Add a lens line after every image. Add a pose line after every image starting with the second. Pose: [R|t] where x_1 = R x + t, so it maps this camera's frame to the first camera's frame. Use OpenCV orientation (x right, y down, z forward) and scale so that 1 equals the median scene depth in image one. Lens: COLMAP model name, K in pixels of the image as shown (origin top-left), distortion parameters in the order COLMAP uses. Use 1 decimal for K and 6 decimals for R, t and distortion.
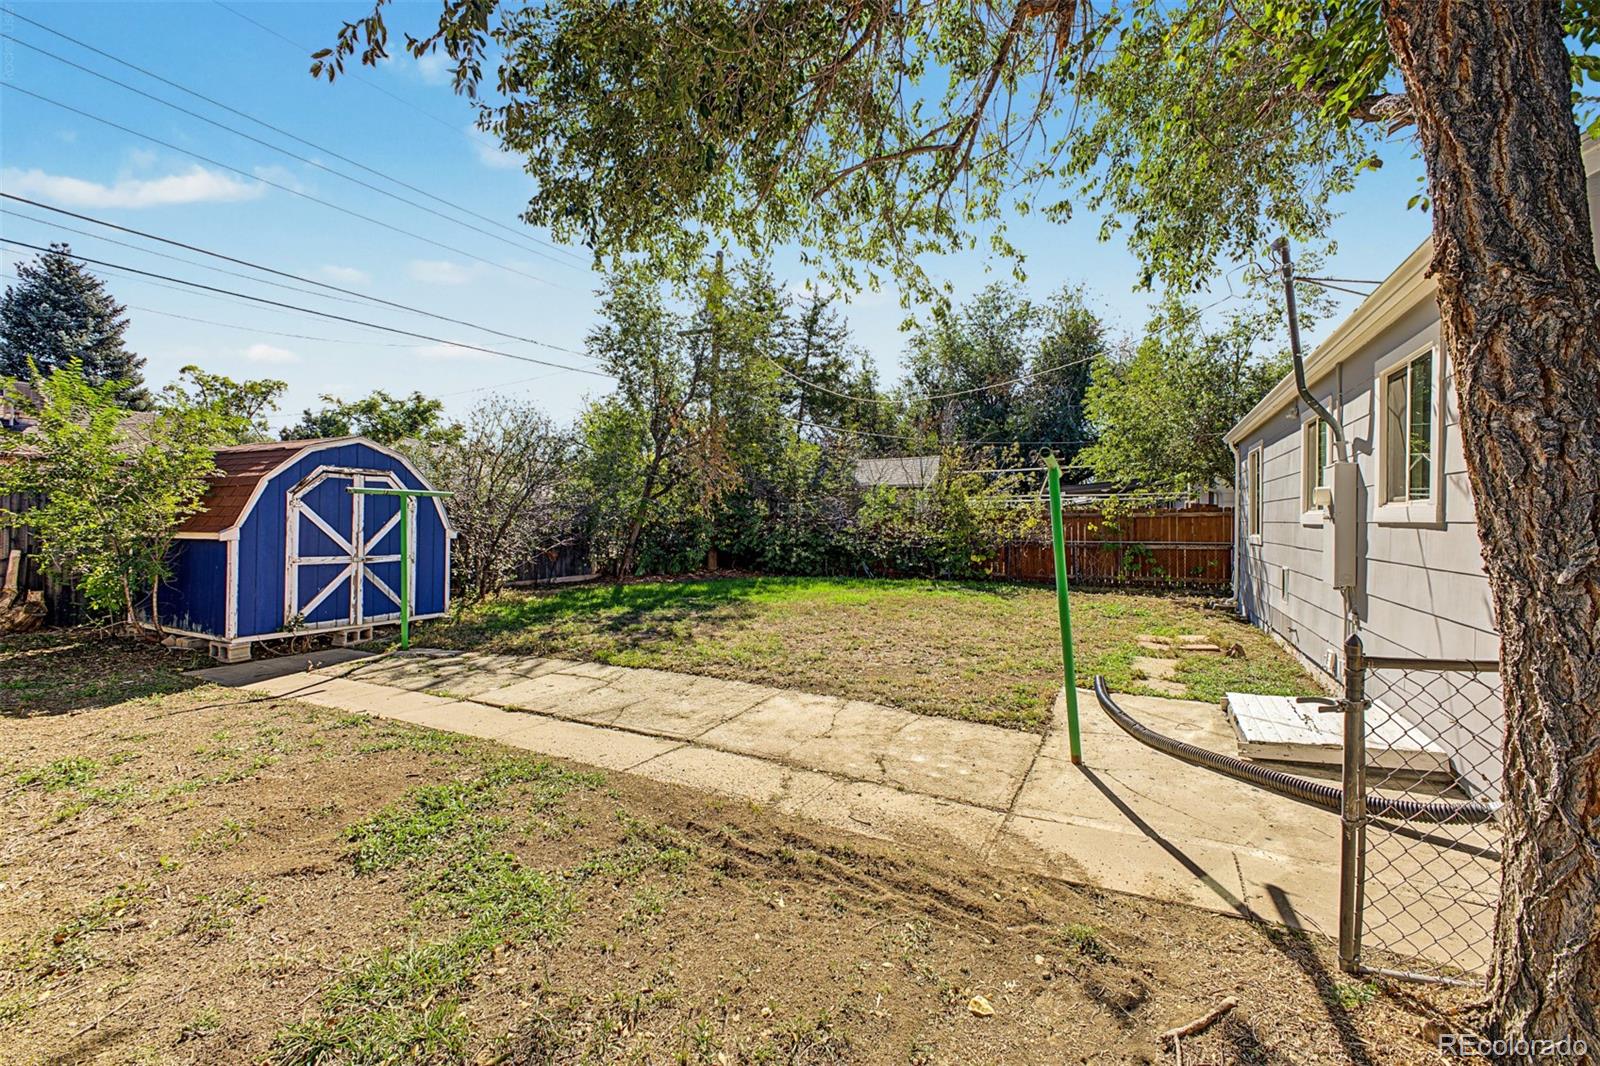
lens RADIAL K [[630.6, 0, 800.3], [0, 630.6, 526.7], [0, 0, 1]] dist [0.022686, -0.007873]
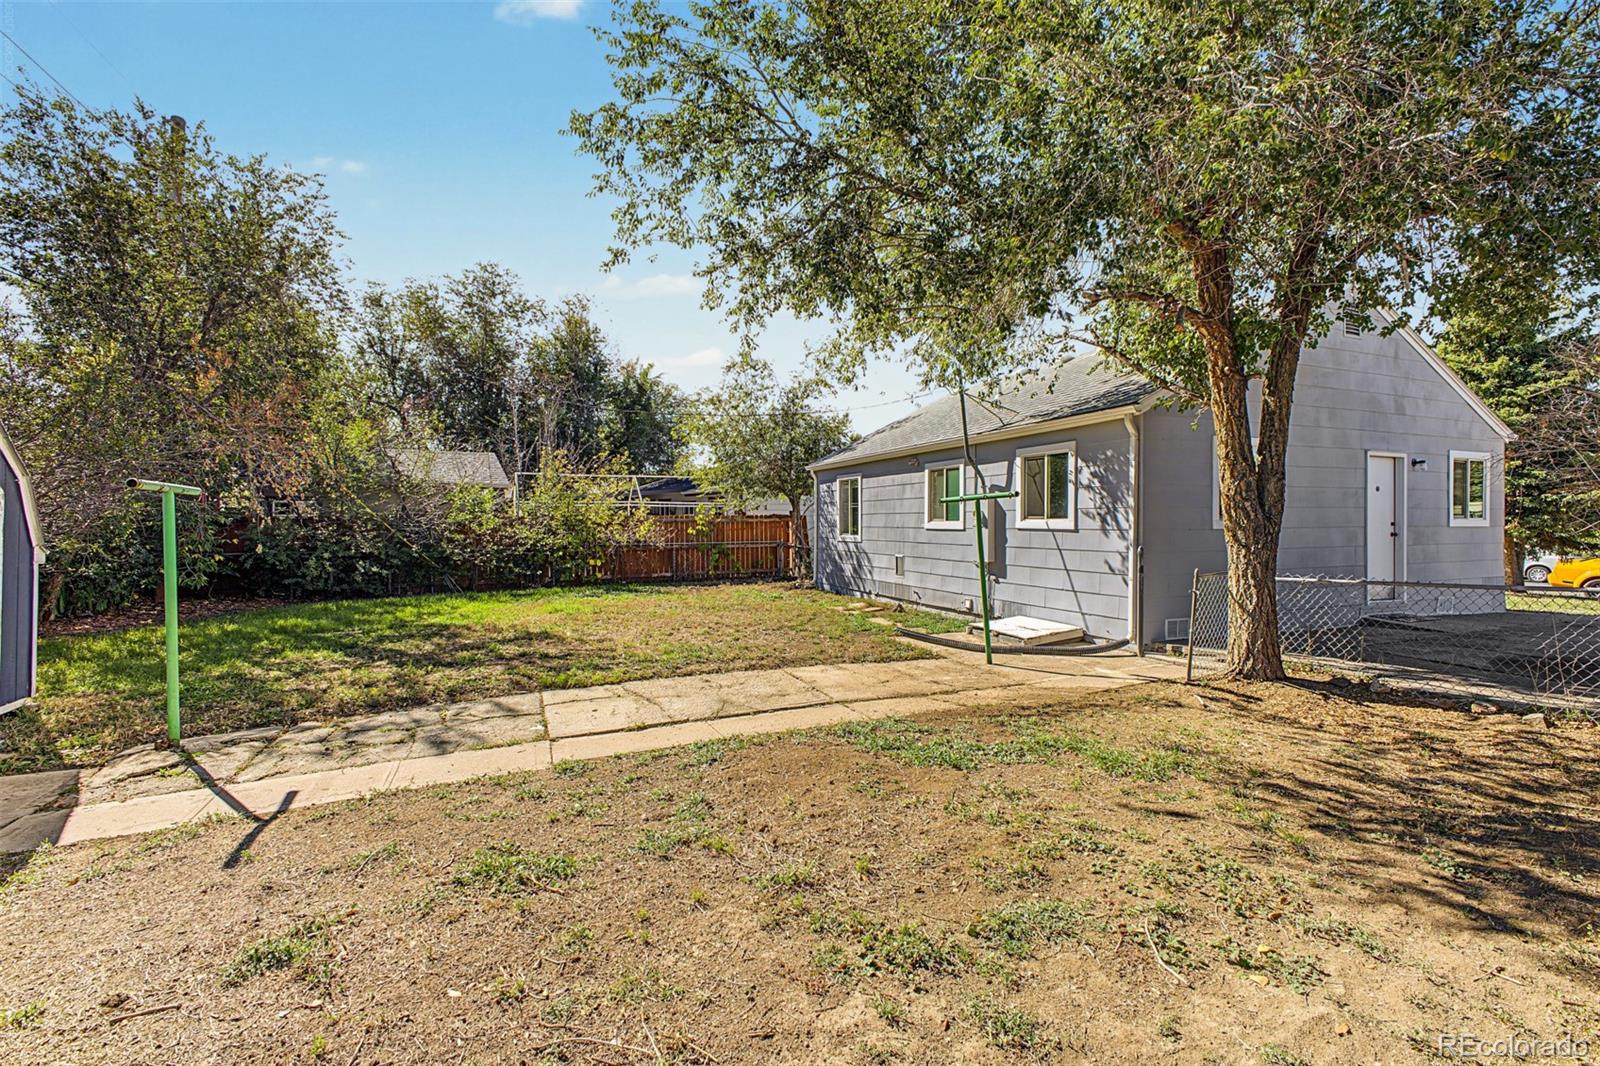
lens RADIAL K [[666.3, 0, 800.0], [0, 666.3, 533.0], [0, 0, 1]] dist [0.000591, 0.000004]
pose [[0.619155, -0.016073, 0.785104, -0.698053], [0.005406, 0.999854, 0.016207, -0.017241], [-0.785250, -0.005791, 0.619152, 0.121672]]
